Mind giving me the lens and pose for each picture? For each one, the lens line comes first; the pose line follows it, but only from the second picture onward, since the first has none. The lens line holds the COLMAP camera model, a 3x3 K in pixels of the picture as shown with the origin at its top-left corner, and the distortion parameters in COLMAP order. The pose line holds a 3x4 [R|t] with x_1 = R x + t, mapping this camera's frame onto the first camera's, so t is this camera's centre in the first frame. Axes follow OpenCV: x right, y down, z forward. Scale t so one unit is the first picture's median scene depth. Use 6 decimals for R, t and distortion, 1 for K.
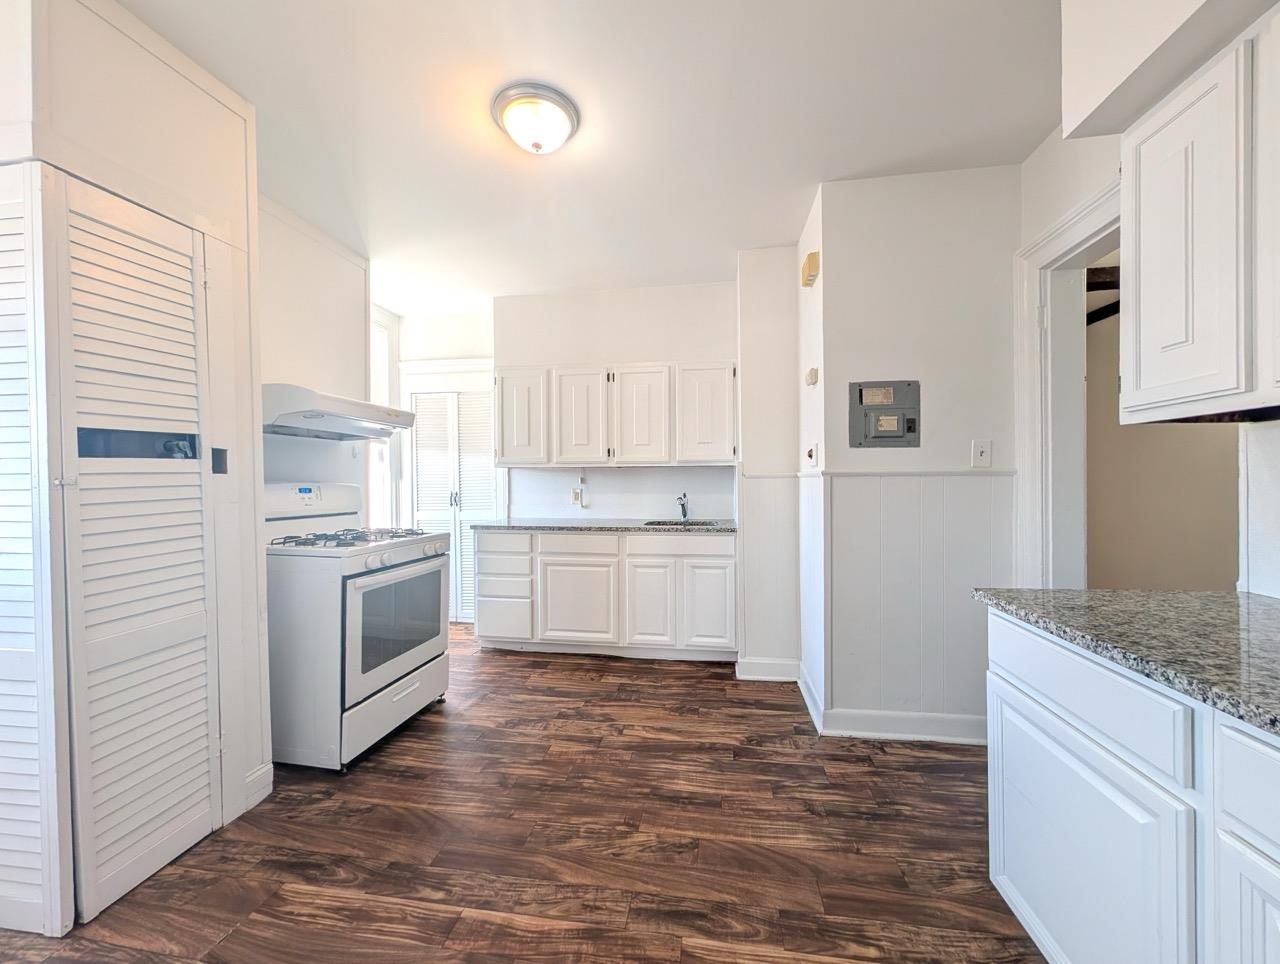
lens RADIAL K [[495.0, 0, 642.6], [0, 495.0, 485.9], [0, 0, 1]] dist [0.001226, -0.000167]
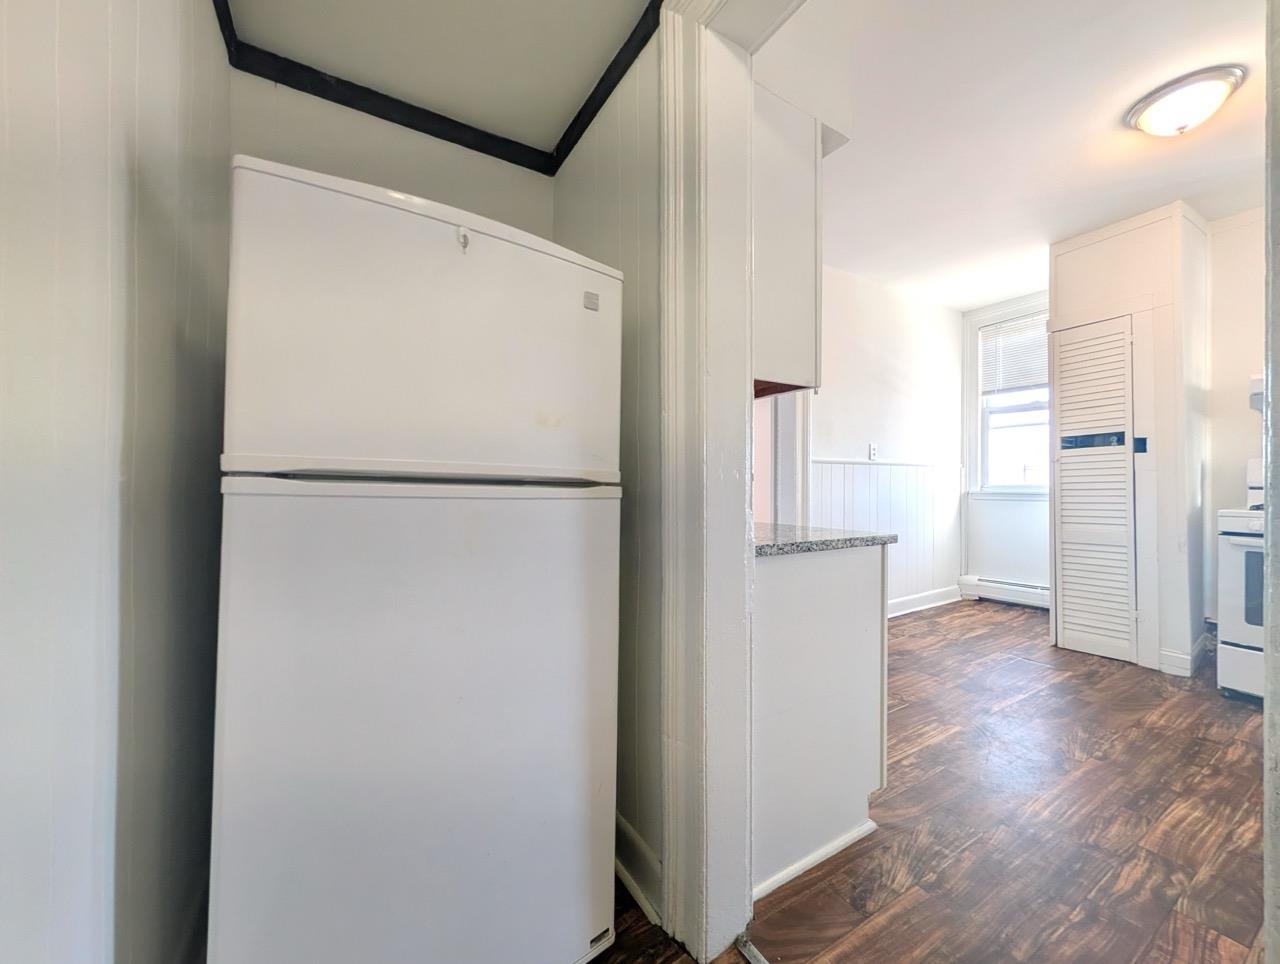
lens RADIAL K [[495.0, 0, 639.5], [0, 495.0, 483.6], [0, 0, 1]] dist [0.001226, -0.000167]
pose [[-0.770801, 0.007951, -0.637027, 1.158253], [-0.001120, 0.999904, 0.013835, 0.044452], [0.637076, 0.011378, -0.770717, 0.932265]]
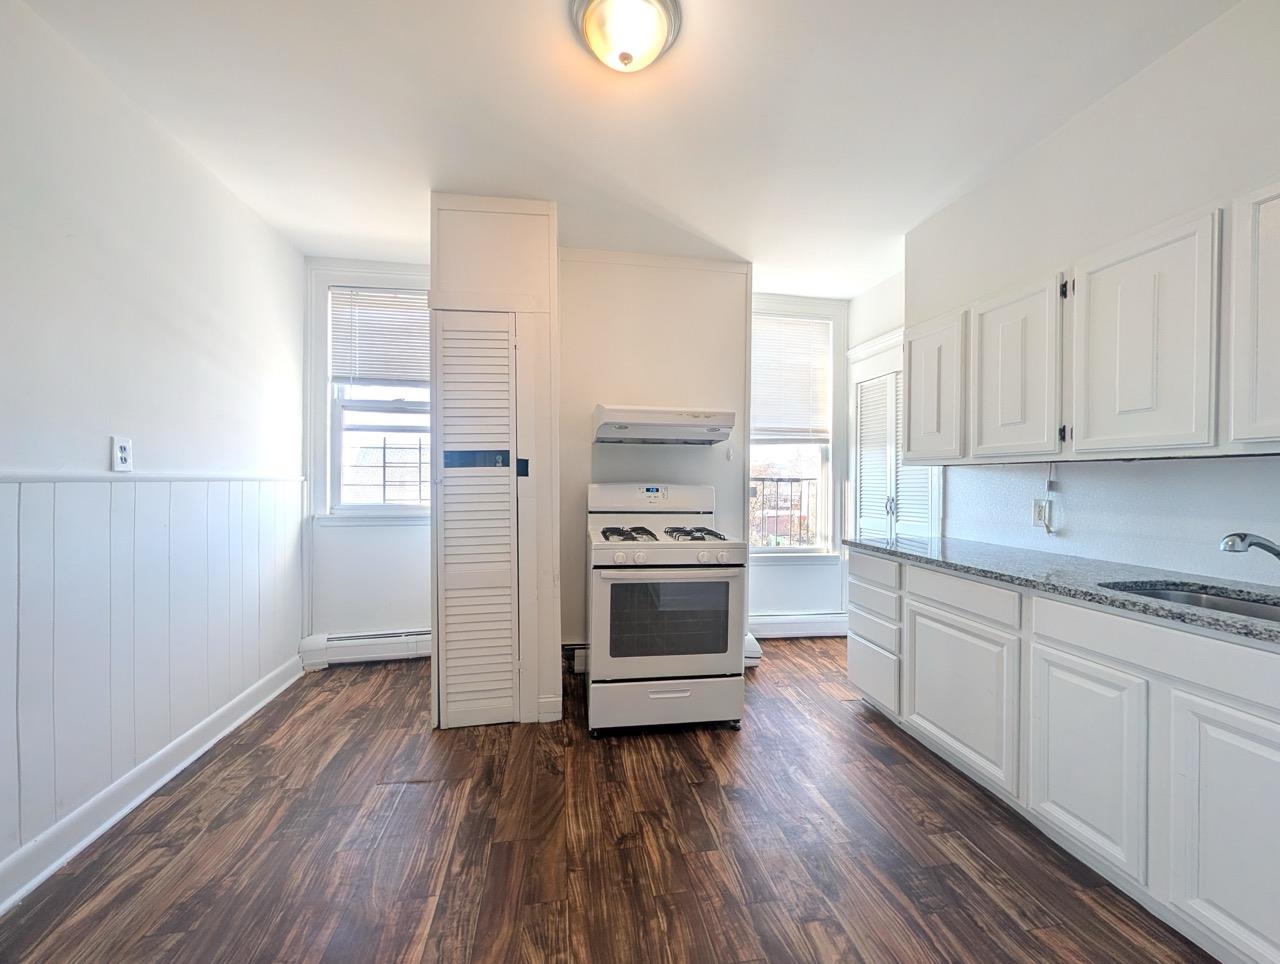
lens RADIAL K [[495.0, 0, 644.3], [0, 495.0, 484.7], [0, 0, 1]] dist [0.001226, -0.000167]
pose [[0.317501, 0.016565, -0.948113, 0.473916], [-0.018300, 0.999768, 0.011340, -0.018241], [0.948081, 0.013750, 0.317731, 0.675109]]
